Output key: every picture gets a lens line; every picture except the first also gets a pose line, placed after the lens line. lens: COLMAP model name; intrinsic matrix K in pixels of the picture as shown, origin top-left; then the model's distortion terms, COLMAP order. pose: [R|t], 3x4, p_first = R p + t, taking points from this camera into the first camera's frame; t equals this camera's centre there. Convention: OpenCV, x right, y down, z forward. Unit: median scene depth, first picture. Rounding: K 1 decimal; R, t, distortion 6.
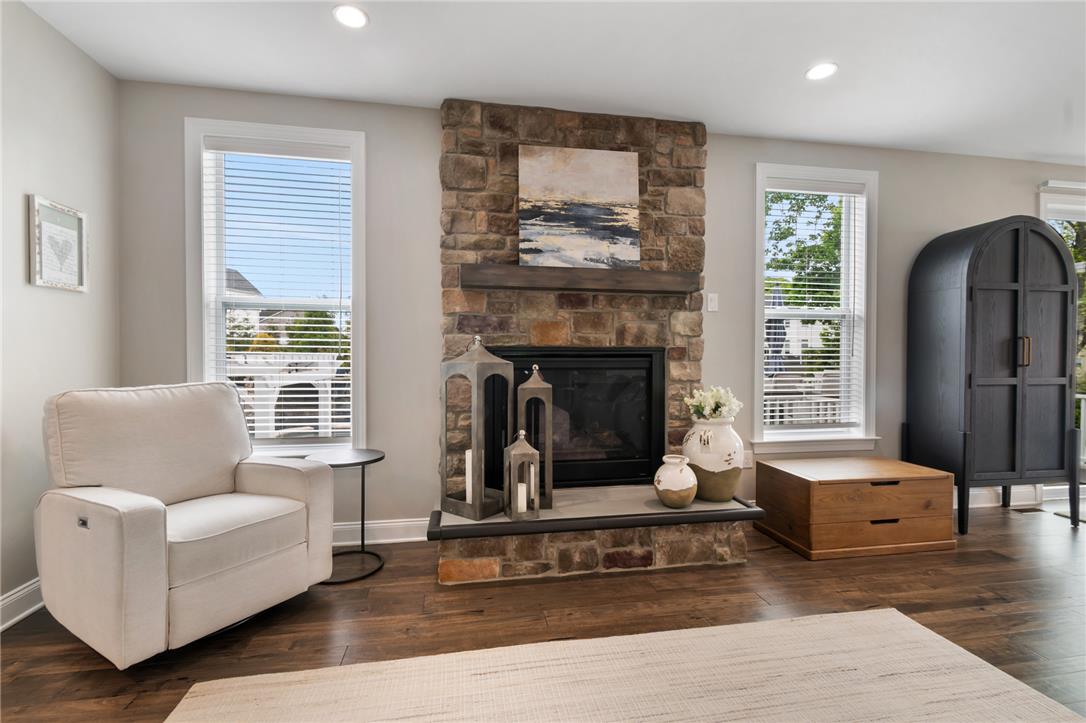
lens RADIAL K [[490.2, 0, 546.0], [0, 490.2, 365.0], [0, 0, 1]] dist [0.003415, 0.000322]
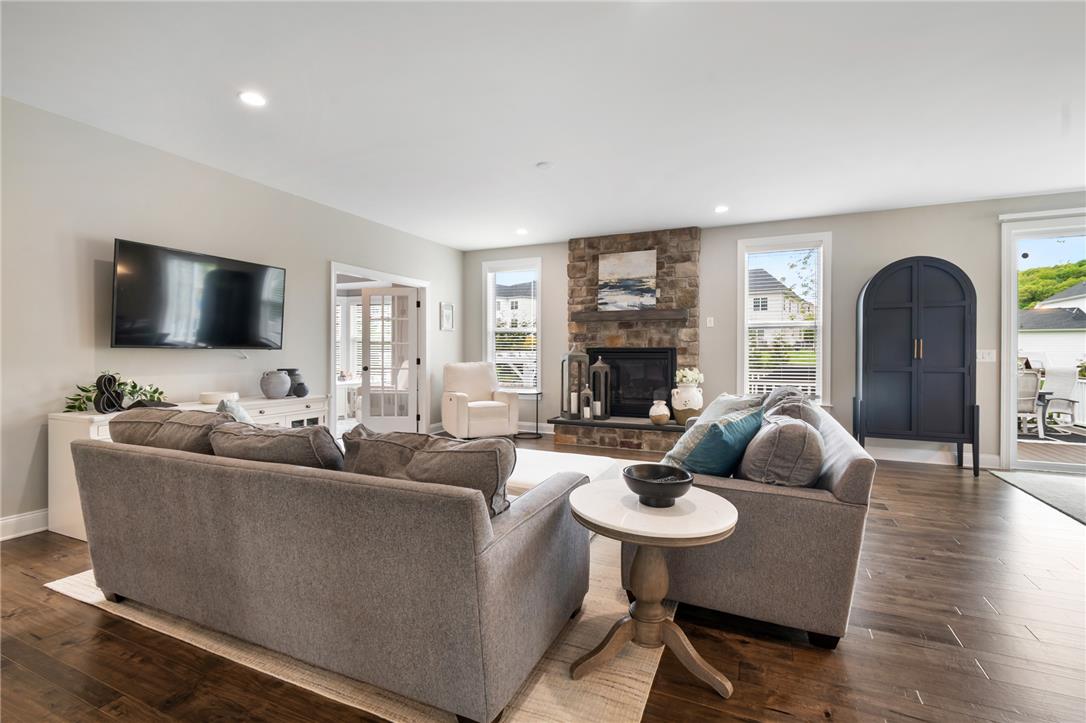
lens RADIAL K [[490.2, 0, 546.0], [0, 490.2, 365.0], [0, 0, 1]] dist [0.003415, 0.000322]
pose [[0.824245, 0.014990, -0.566035, 0.974423], [-0.009762, 0.999877, 0.012264, 0.014011], [0.566149, -0.004583, 0.824290, -0.913014]]
